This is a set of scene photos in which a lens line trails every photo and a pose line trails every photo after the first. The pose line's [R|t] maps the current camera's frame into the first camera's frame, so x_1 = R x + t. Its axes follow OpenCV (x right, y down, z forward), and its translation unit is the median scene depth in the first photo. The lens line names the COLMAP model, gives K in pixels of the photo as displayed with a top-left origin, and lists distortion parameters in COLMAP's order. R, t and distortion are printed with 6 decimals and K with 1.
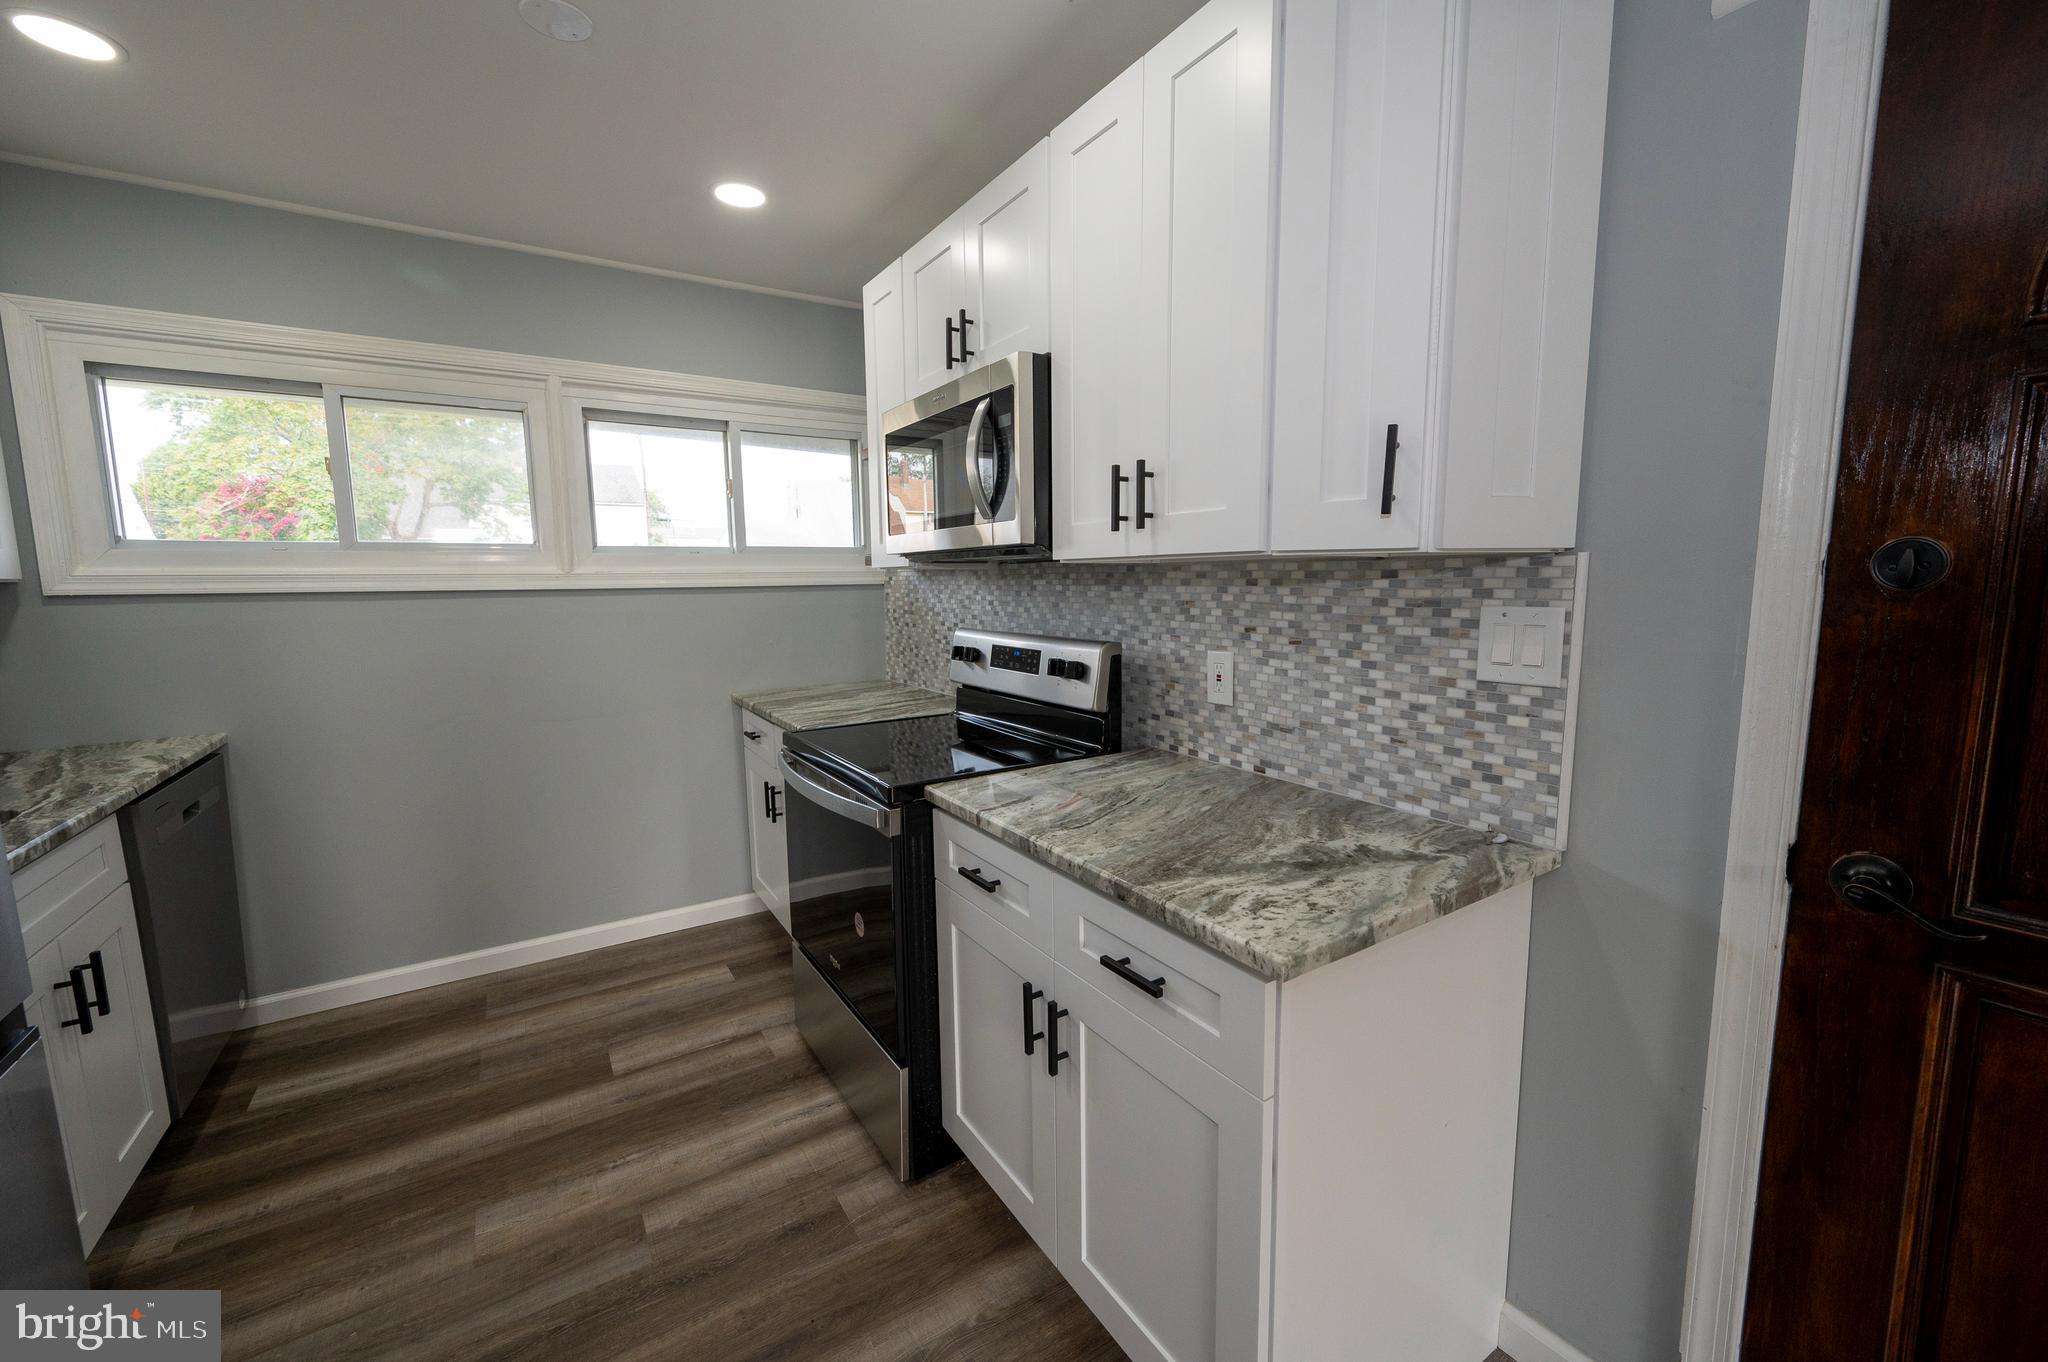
lens RADIAL K [[803.9, 0, 1025.7], [0, 803.9, 675.1], [0, 0, 1]] dist [-0.000969, 0.000391]
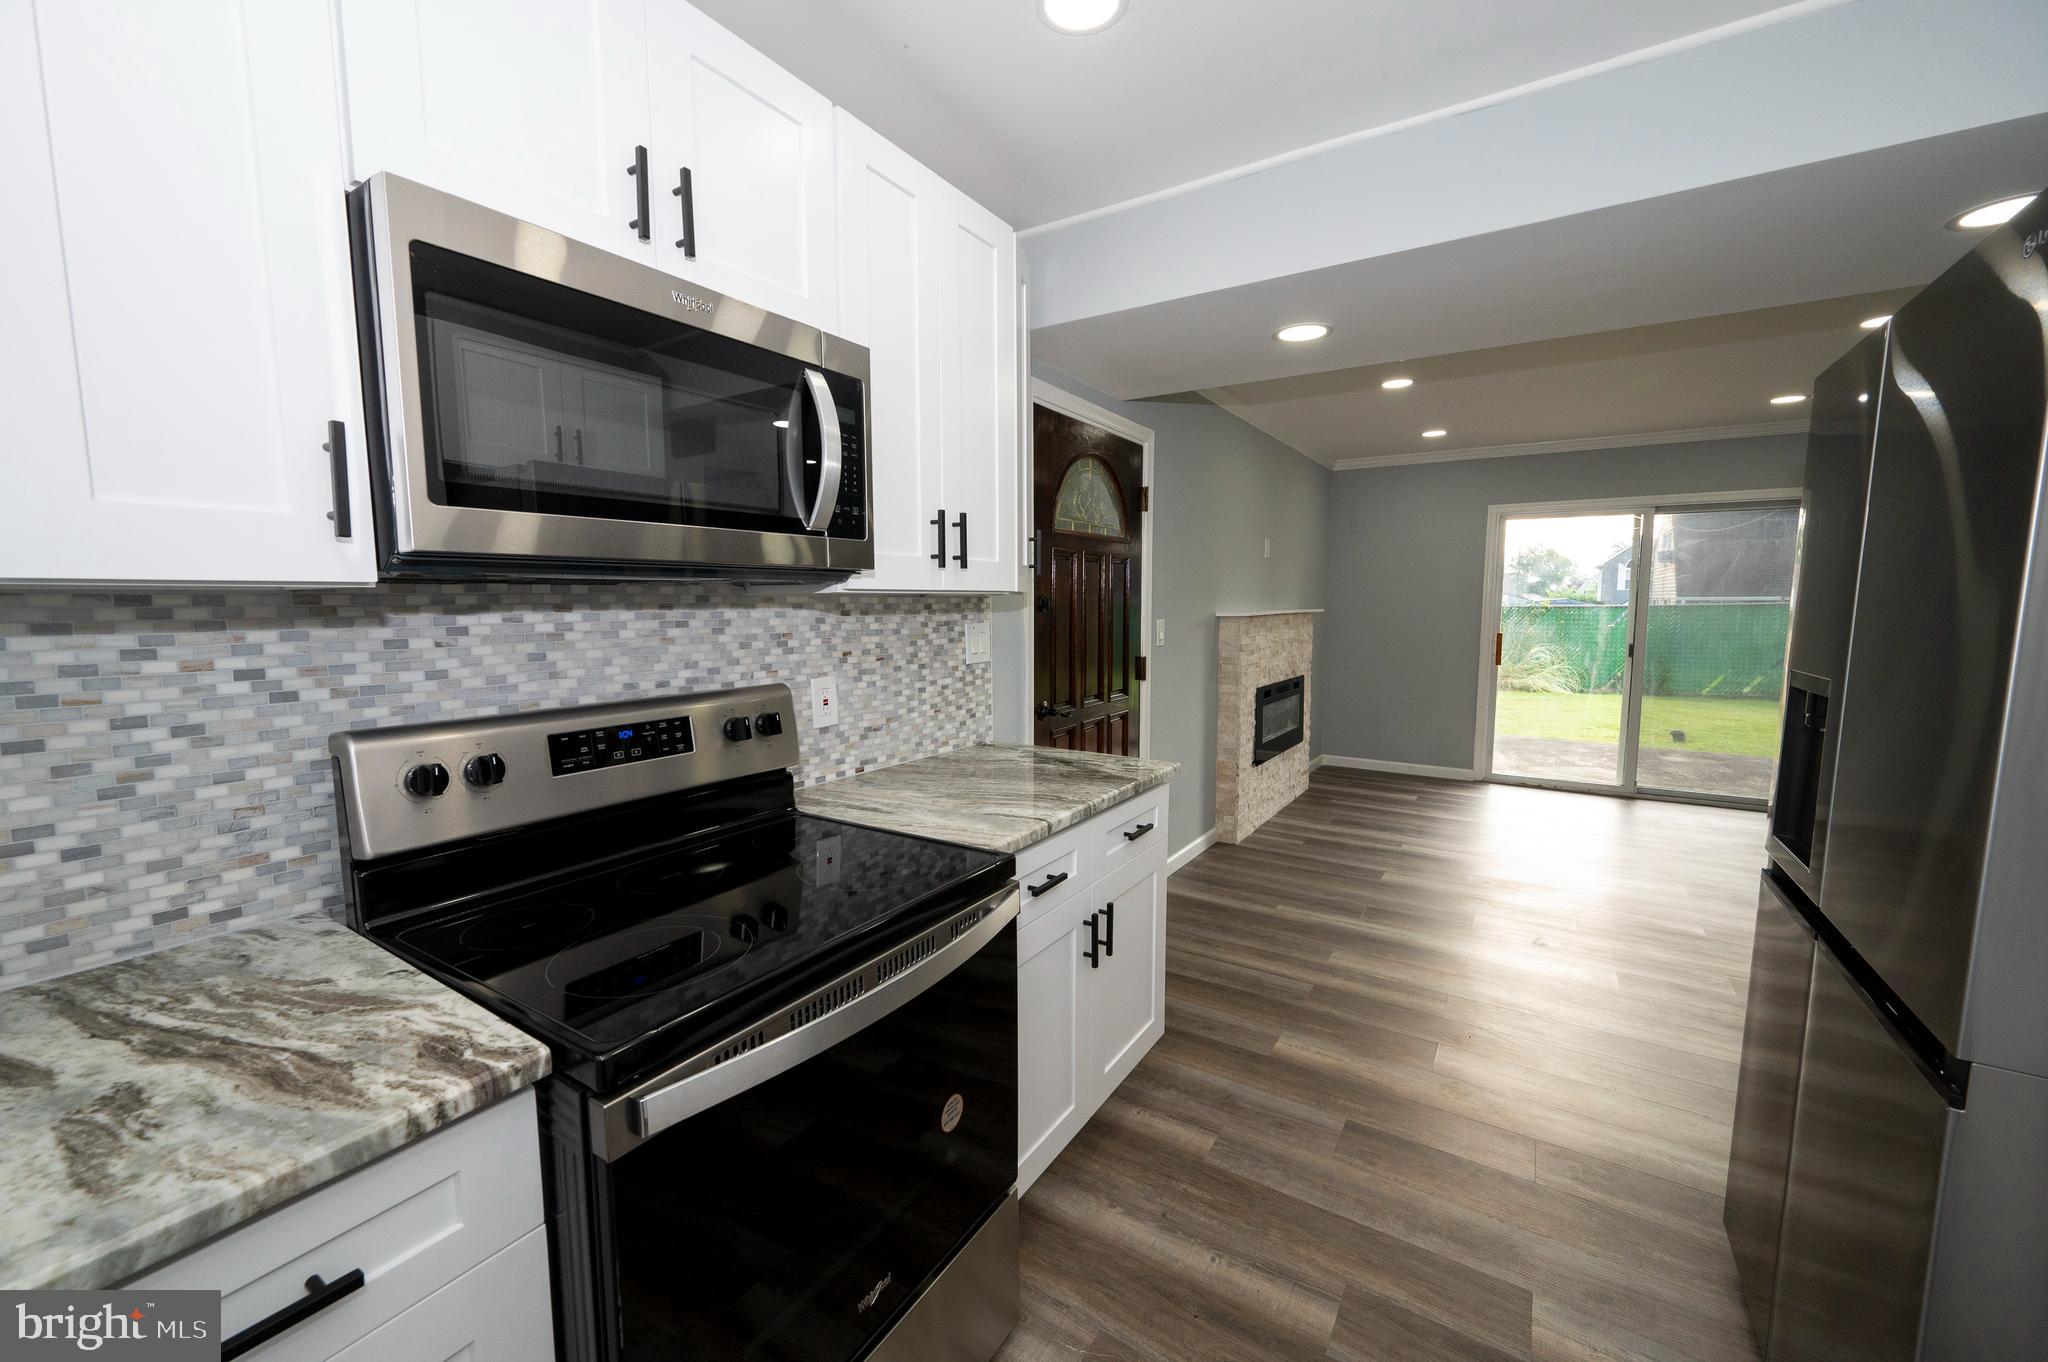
lens RADIAL K [[803.9, 0, 1020.2], [0, 803.9, 681.9], [0, 0, 1]] dist [-0.000969, 0.000391]
pose [[-0.409742, -0.079575, 0.908724, -0.877132], [0.117642, 0.983259, 0.139146, -0.148267], [-0.904584, 0.163919, -0.393521, 1.232606]]
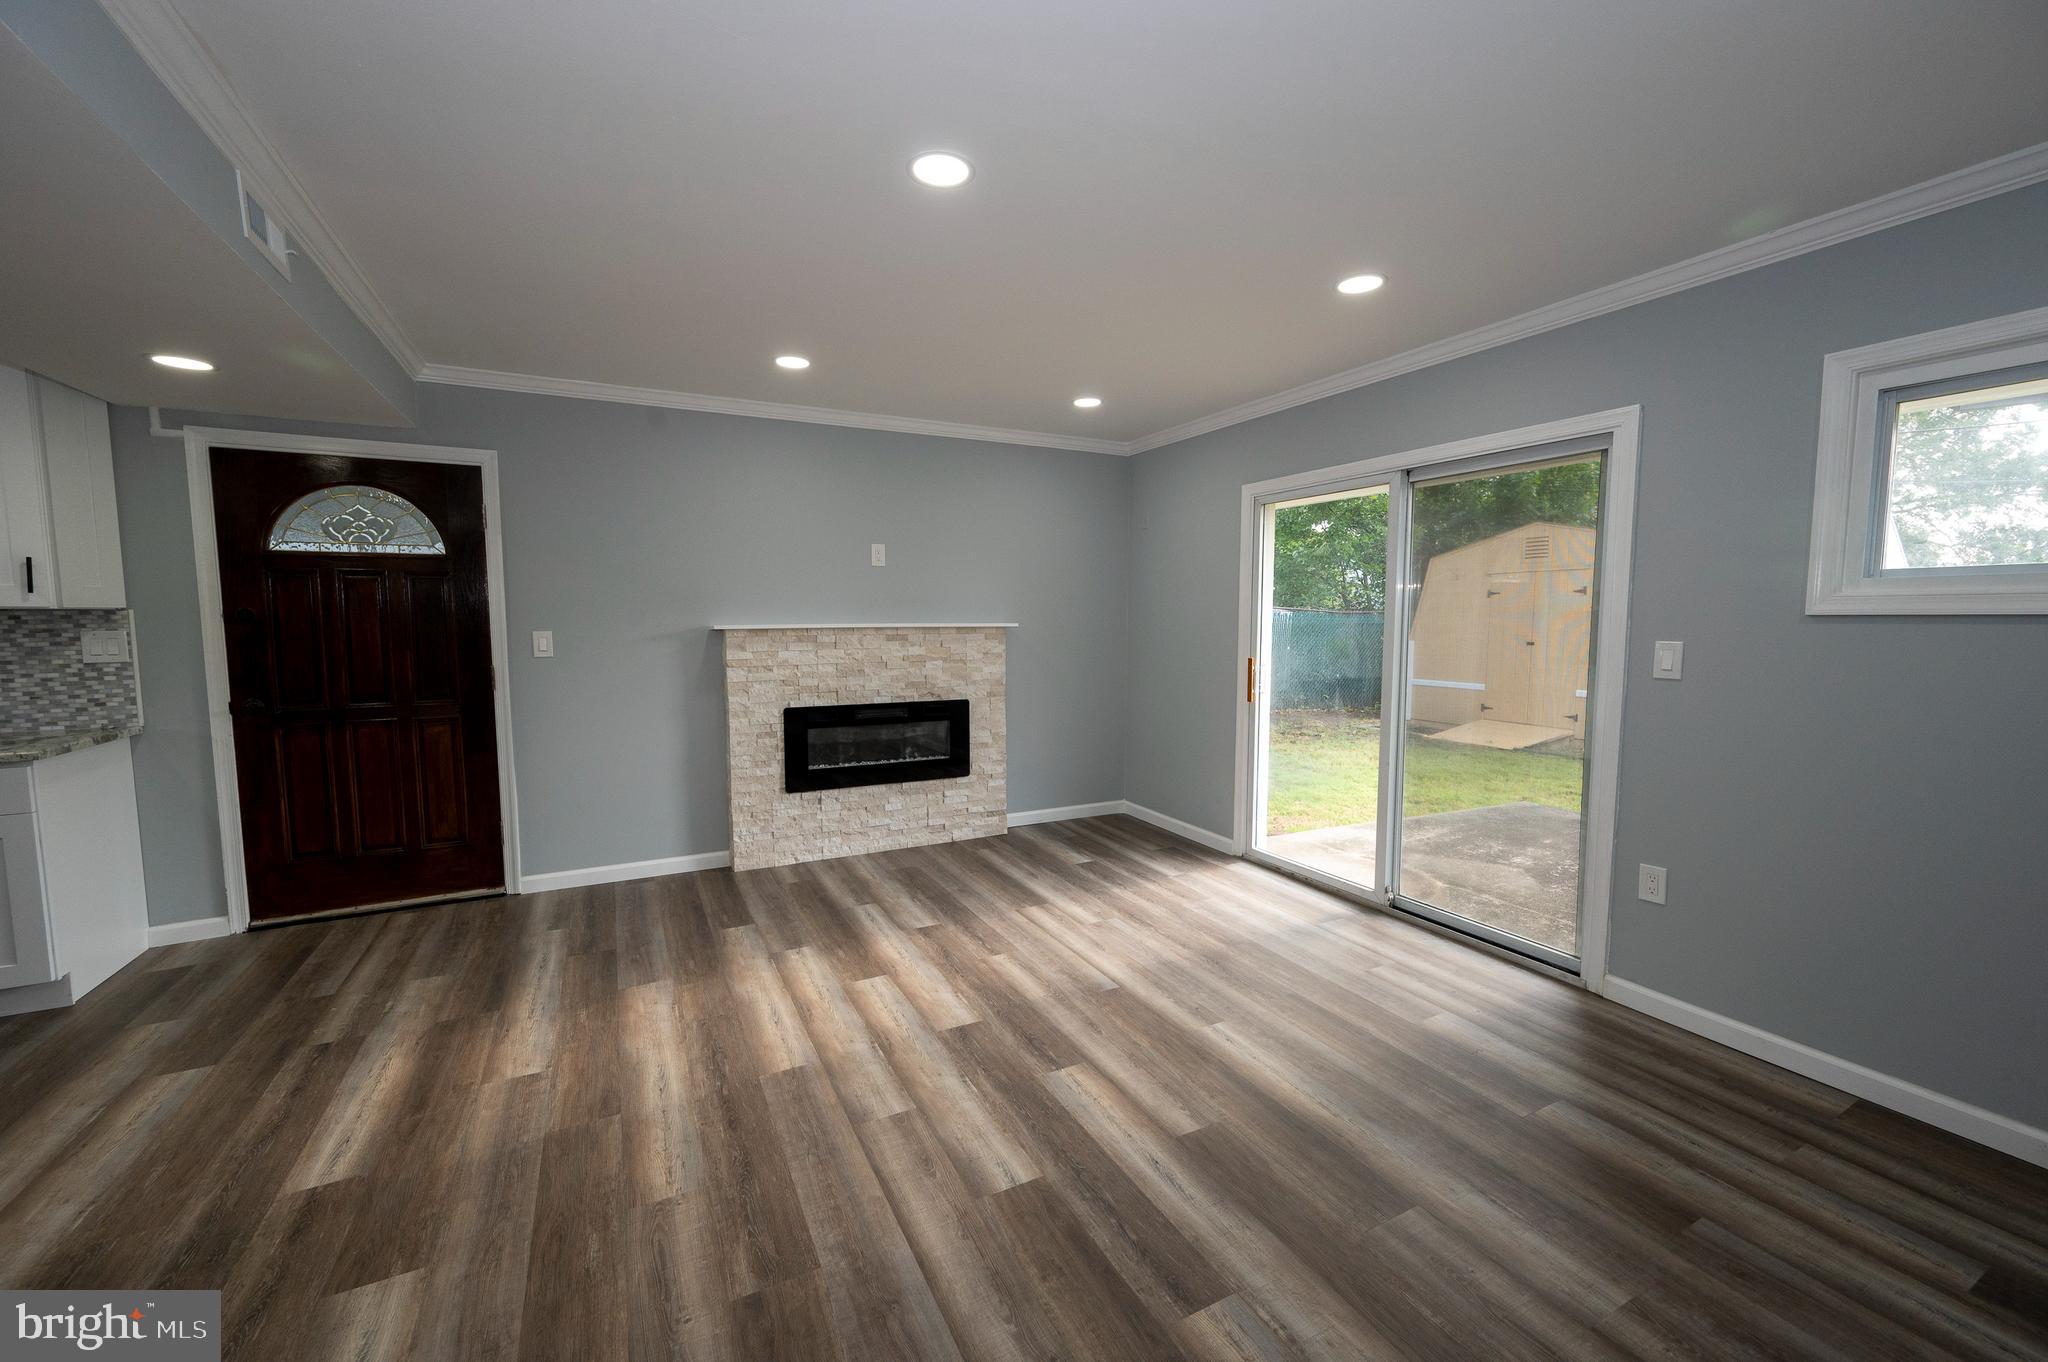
lens RADIAL K [[803.9, 0, 1027.5], [0, 803.9, 683.3], [0, 0, 1]] dist [-0.000969, 0.000391]
pose [[0.090862, -0.075008, 0.993035, -1.141584], [0.121661, 0.990526, 0.063686, 0.188508], [-0.988404, 0.115027, 0.099127, -1.459927]]
